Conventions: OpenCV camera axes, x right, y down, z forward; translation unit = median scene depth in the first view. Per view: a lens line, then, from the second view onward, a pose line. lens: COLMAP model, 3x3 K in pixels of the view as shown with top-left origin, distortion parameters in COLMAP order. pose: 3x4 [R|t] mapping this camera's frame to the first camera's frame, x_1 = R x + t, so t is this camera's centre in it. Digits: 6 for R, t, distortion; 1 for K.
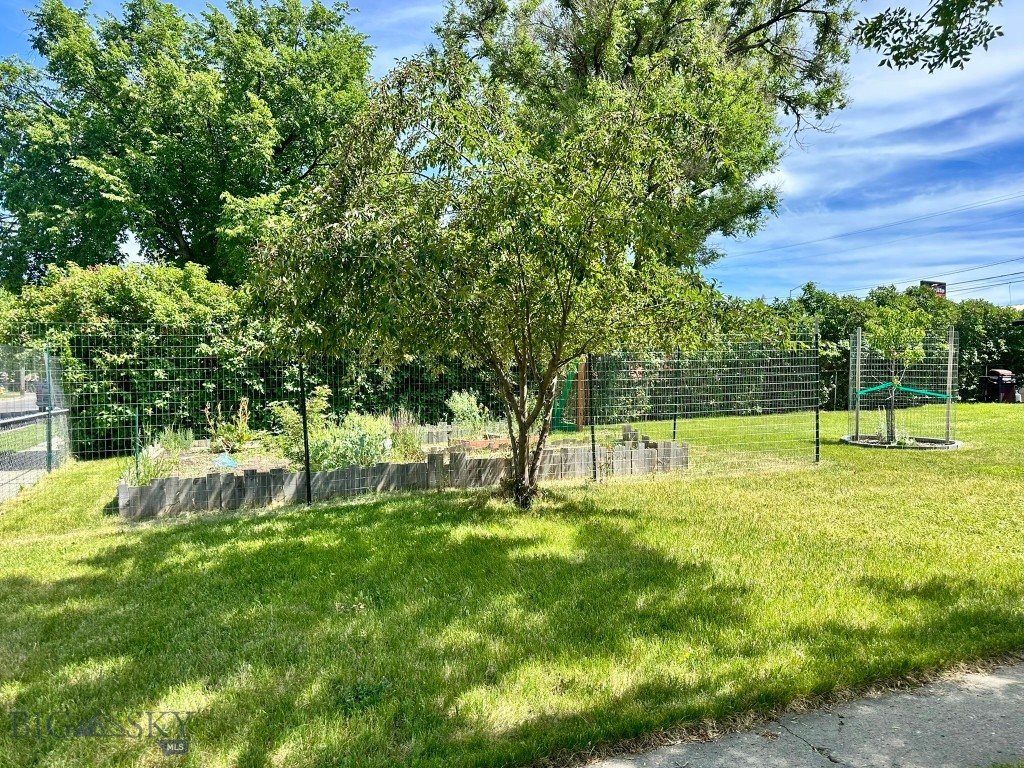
lens RADIAL K [[756.6, 0, 486.0], [0, 756.6, 389.4], [0, 0, 1]] dist [0.026427, -0.039035]
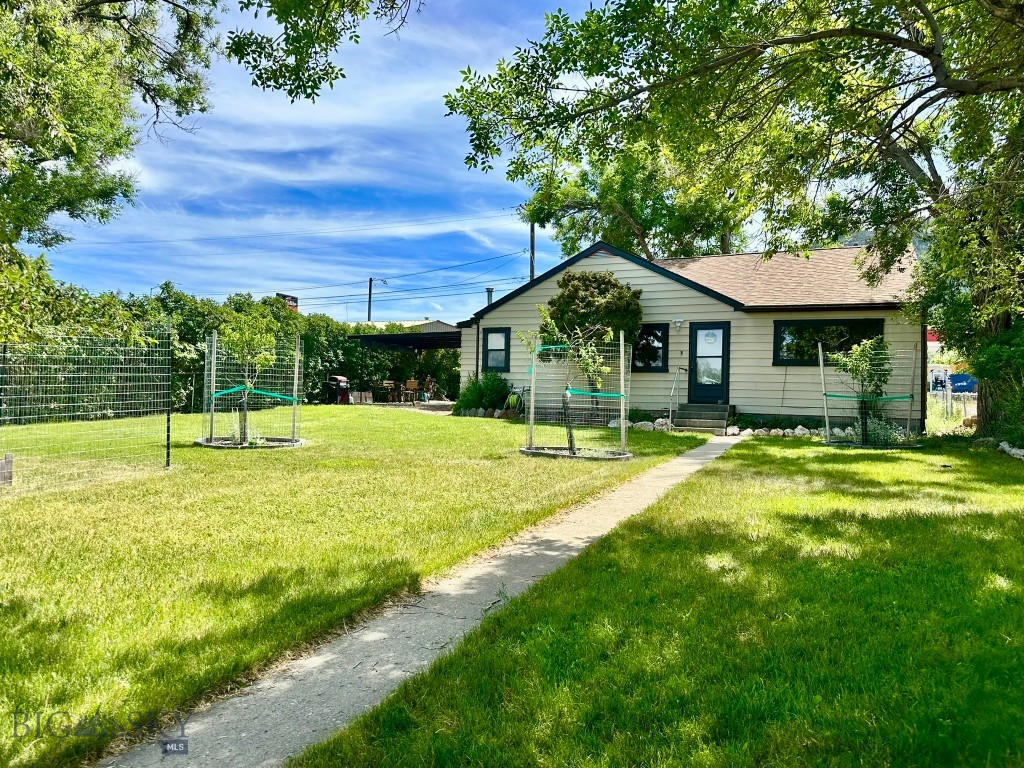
lens RADIAL K [[756.6, 0, 488.9], [0, 756.6, 385.7], [0, 0, 1]] dist [0.026427, -0.039035]
pose [[0.707639, 0.013229, 0.706450, 0.035762], [-0.006763, 0.999906, -0.011950, 0.001477], [-0.706541, 0.003679, 0.707662, 0.027008]]
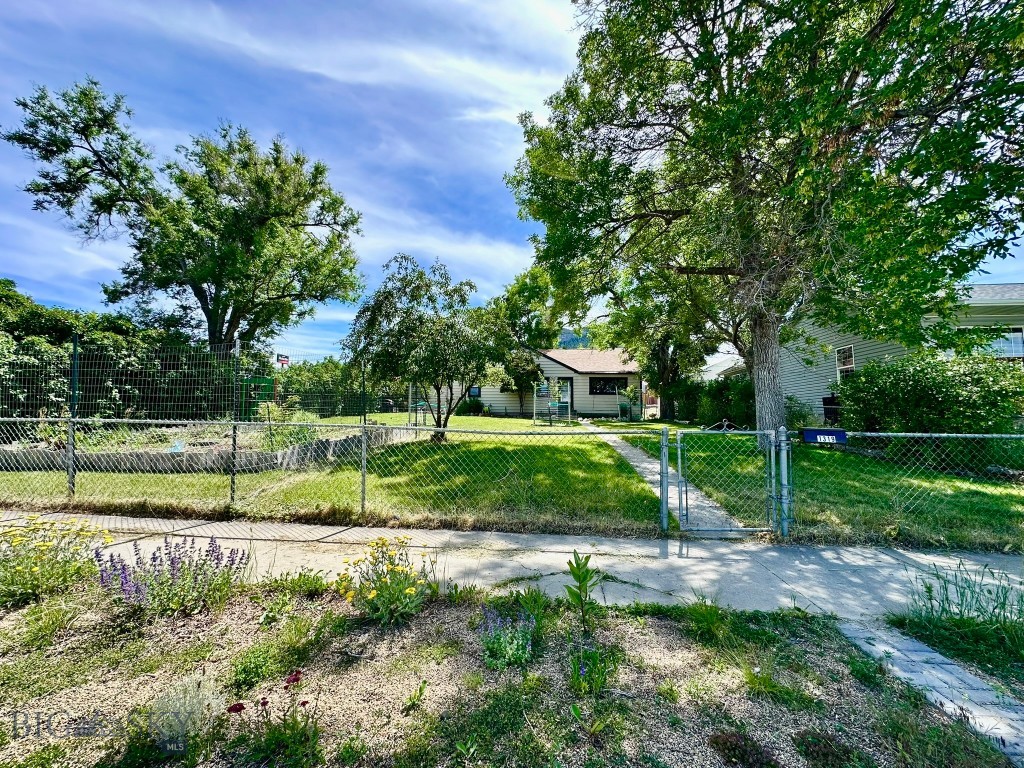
lens RADIAL K [[413.1, 0, 513.0], [0, 413.1, 380.0], [0, 0, 1]] dist [-0.002943, 0.000929]
pose [[0.448633, 0.065021, 0.891347, -0.575603], [0.004388, 0.997178, -0.074950, 0.023328], [-0.893705, 0.037536, 0.447082, 0.089360]]
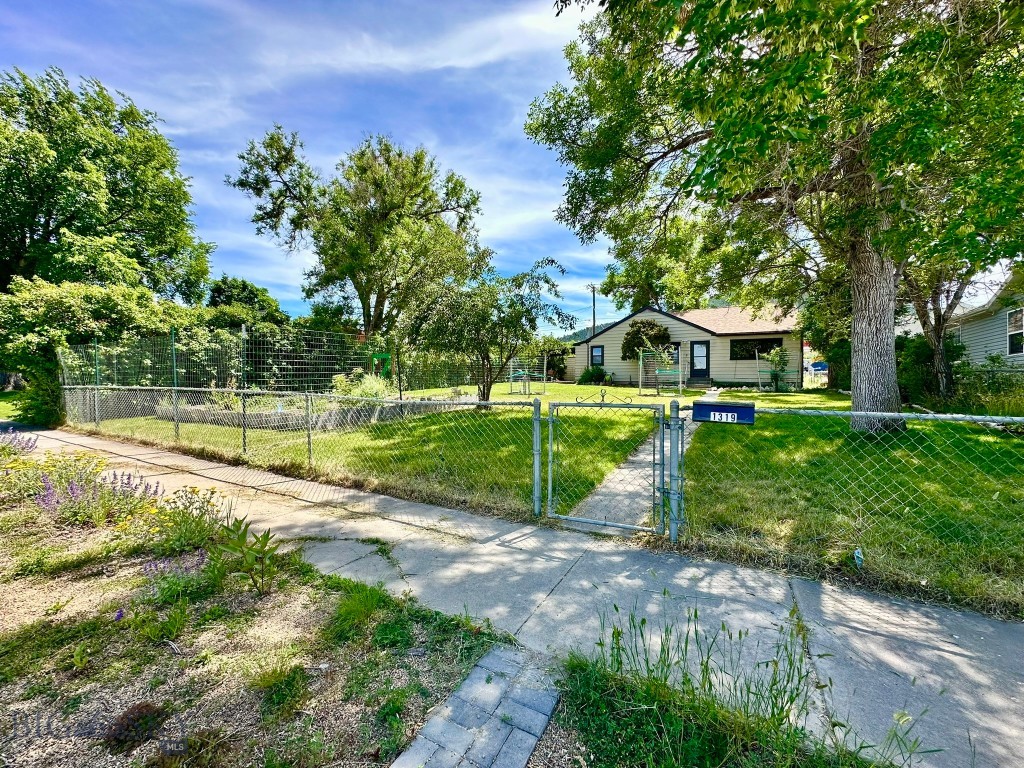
lens RADIAL K [[413.1, 0, 506.3], [0, 413.1, 381.0], [0, 0, 1]] dist [-0.002943, 0.000929]
pose [[0.767923, -0.006816, 0.640506, -0.426401], [0.009836, 0.999951, -0.001151, 0.025042], [-0.640466, 0.007184, 0.767953, -0.070613]]
